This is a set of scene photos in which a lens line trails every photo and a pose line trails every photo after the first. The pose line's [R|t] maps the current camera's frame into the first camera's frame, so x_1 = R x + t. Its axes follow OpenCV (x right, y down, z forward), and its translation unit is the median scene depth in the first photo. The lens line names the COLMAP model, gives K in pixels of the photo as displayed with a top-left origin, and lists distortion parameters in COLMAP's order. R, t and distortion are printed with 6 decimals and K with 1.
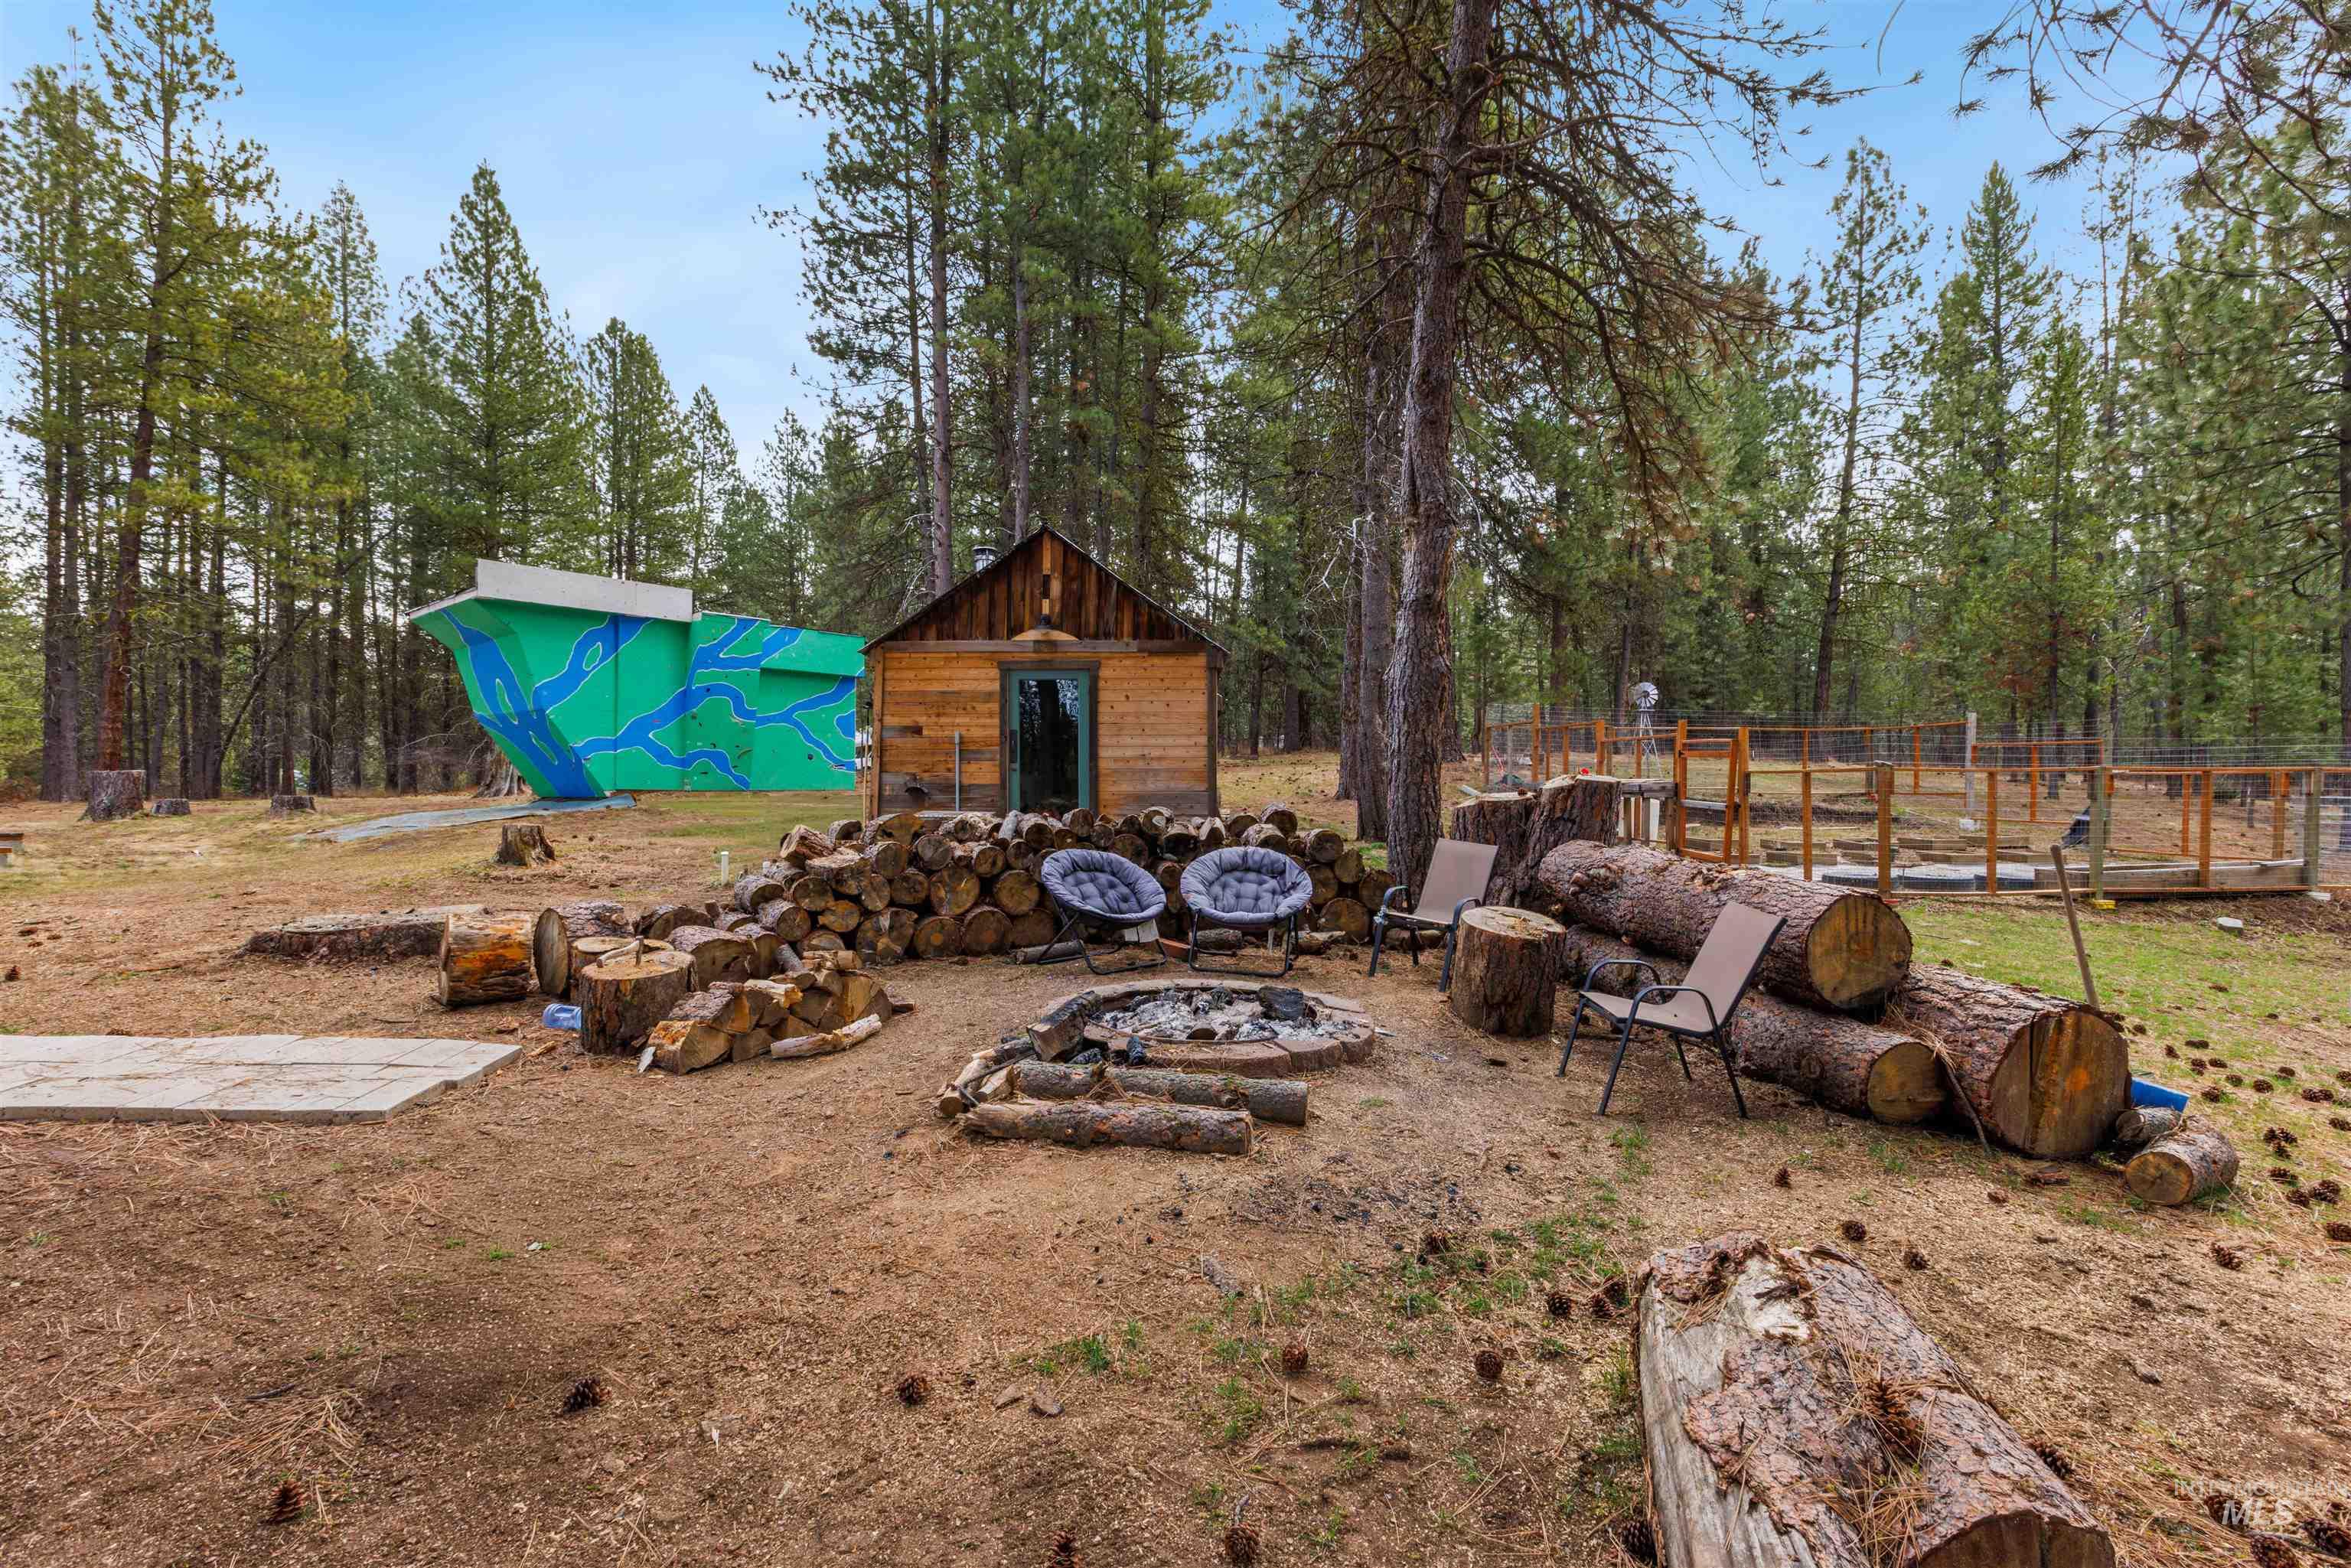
lens RADIAL K [[1072.5, 0, 1182.0], [0, 1072.5, 782.3], [0, 0, 1]] dist [0.000635, 0.000738]
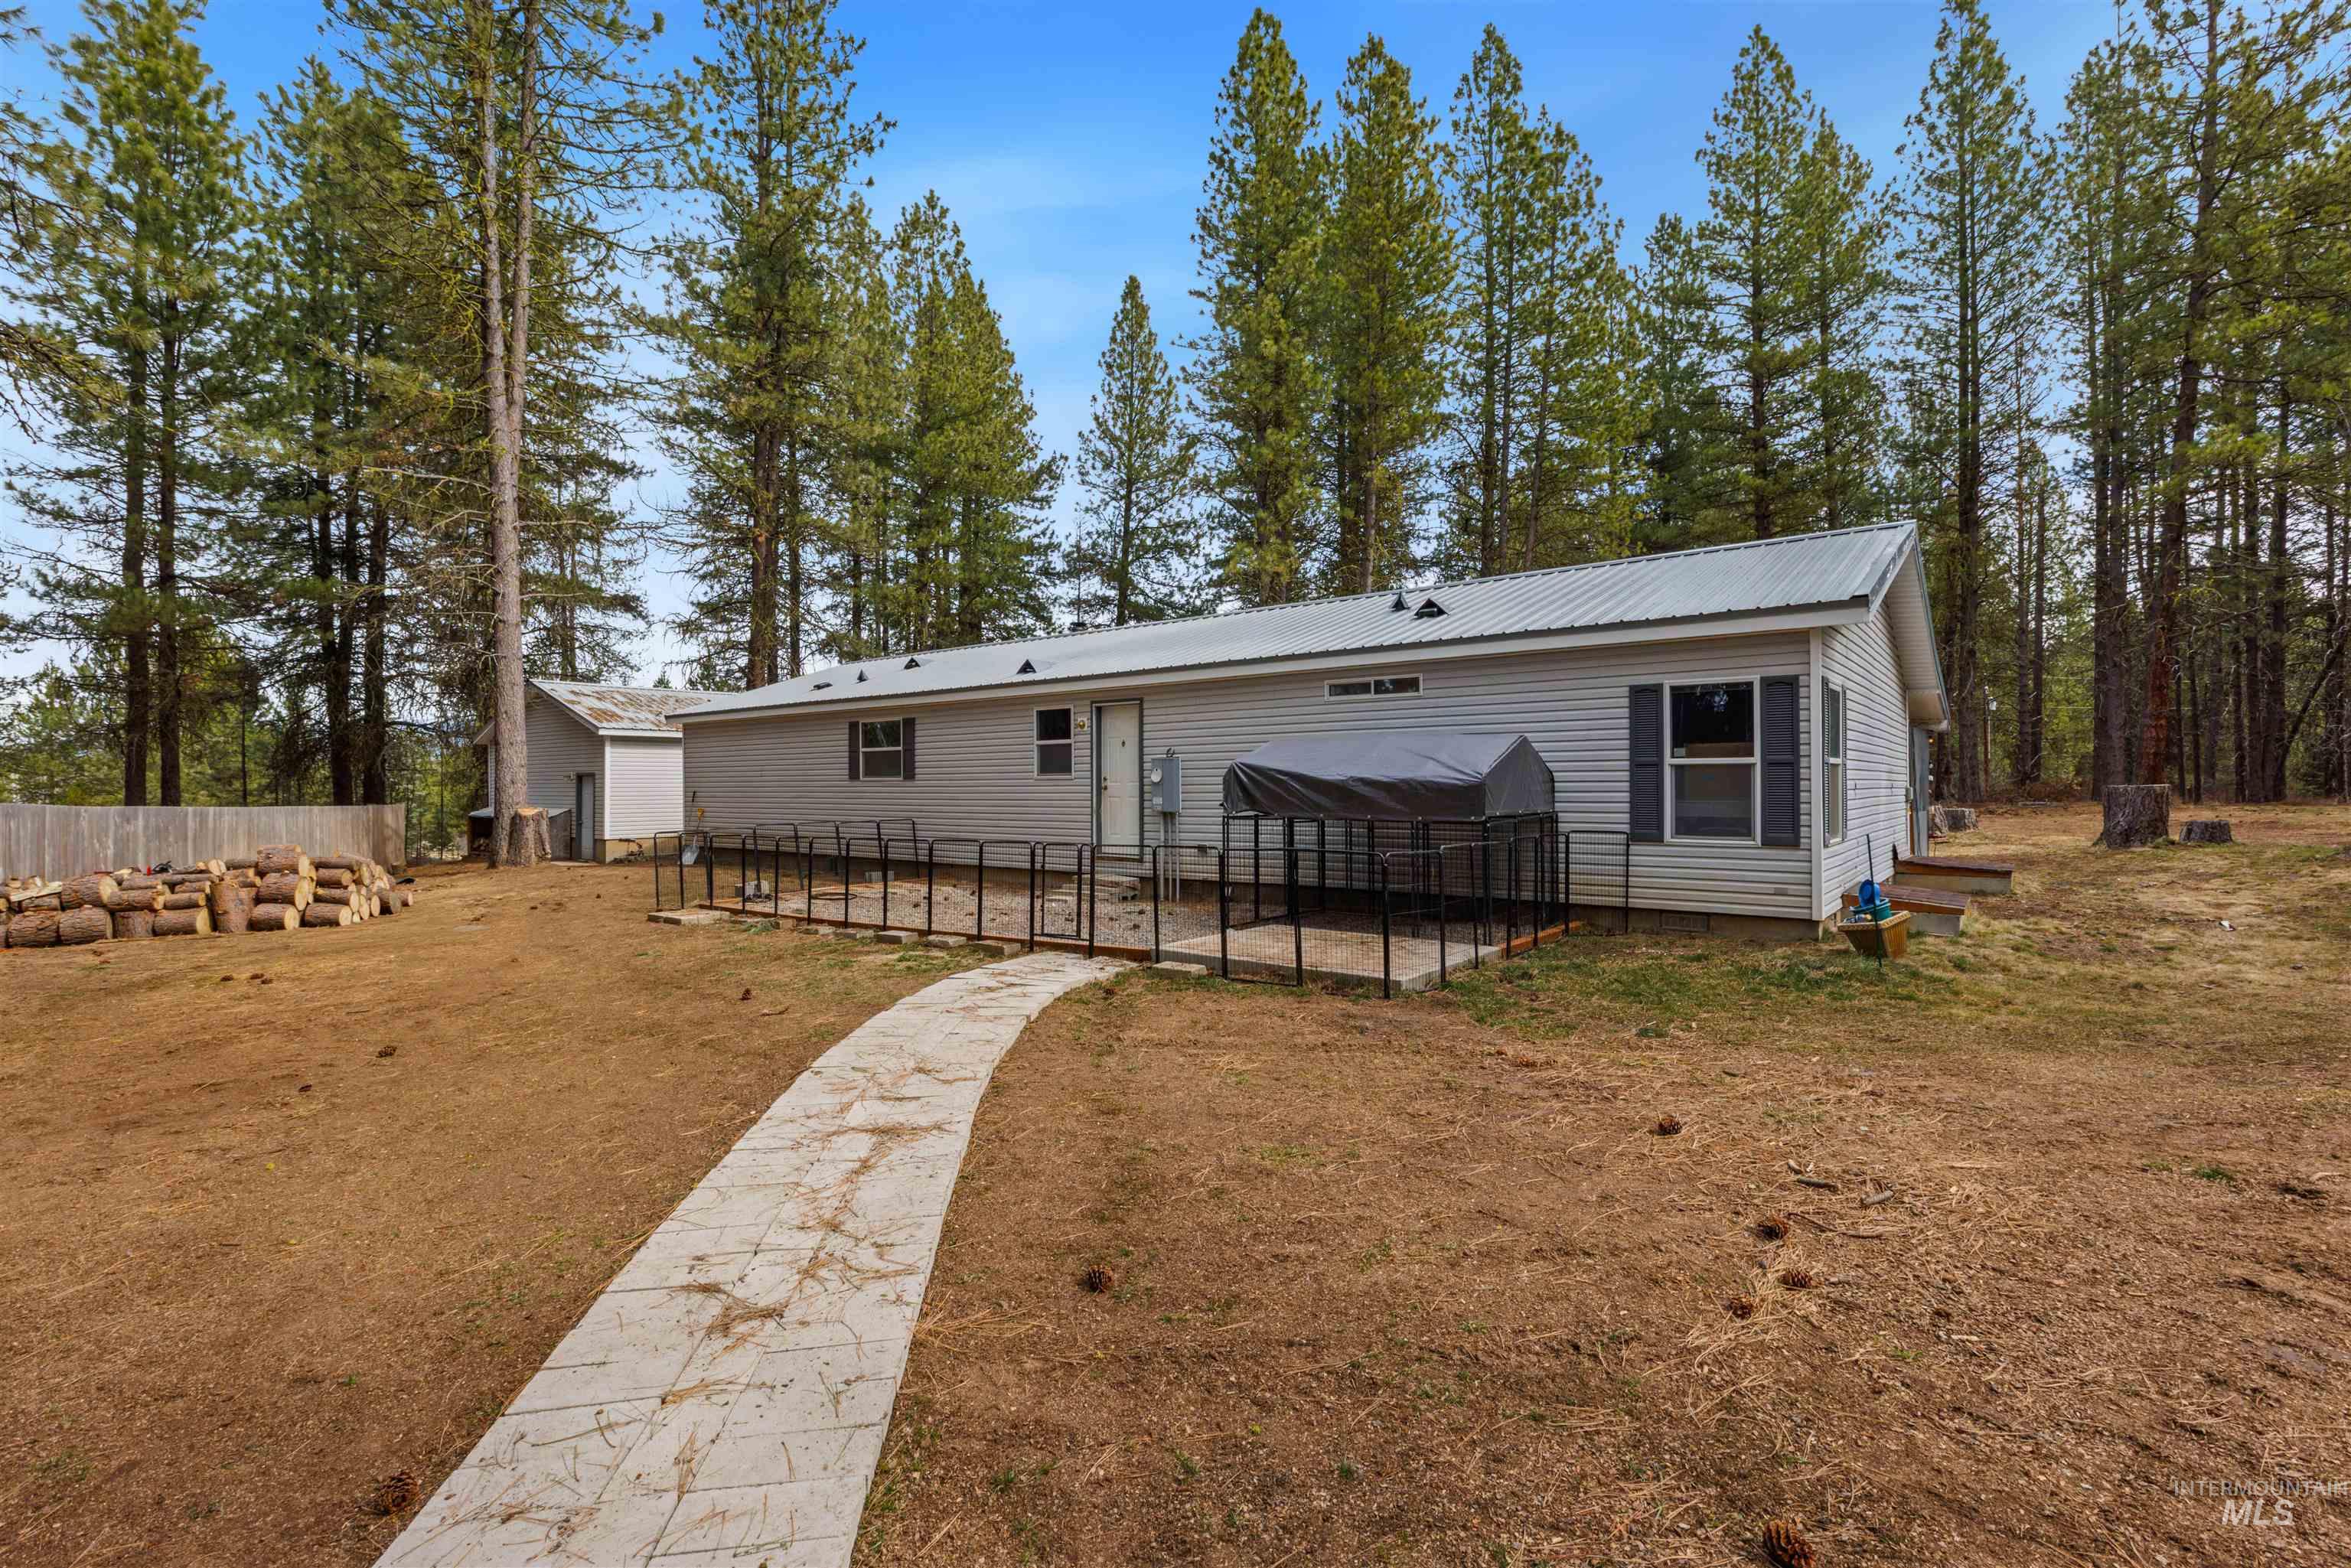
lens RADIAL K [[1072.5, 0, 1182.0], [0, 1072.5, 782.3], [0, 0, 1]] dist [0.000635, 0.000738]
pose [[0.040049, -0.001308, -0.999197, -0.090904], [0.007324, 0.999973, -0.001015, -0.004718], [0.999171, -0.007278, 0.040057, 0.105358]]
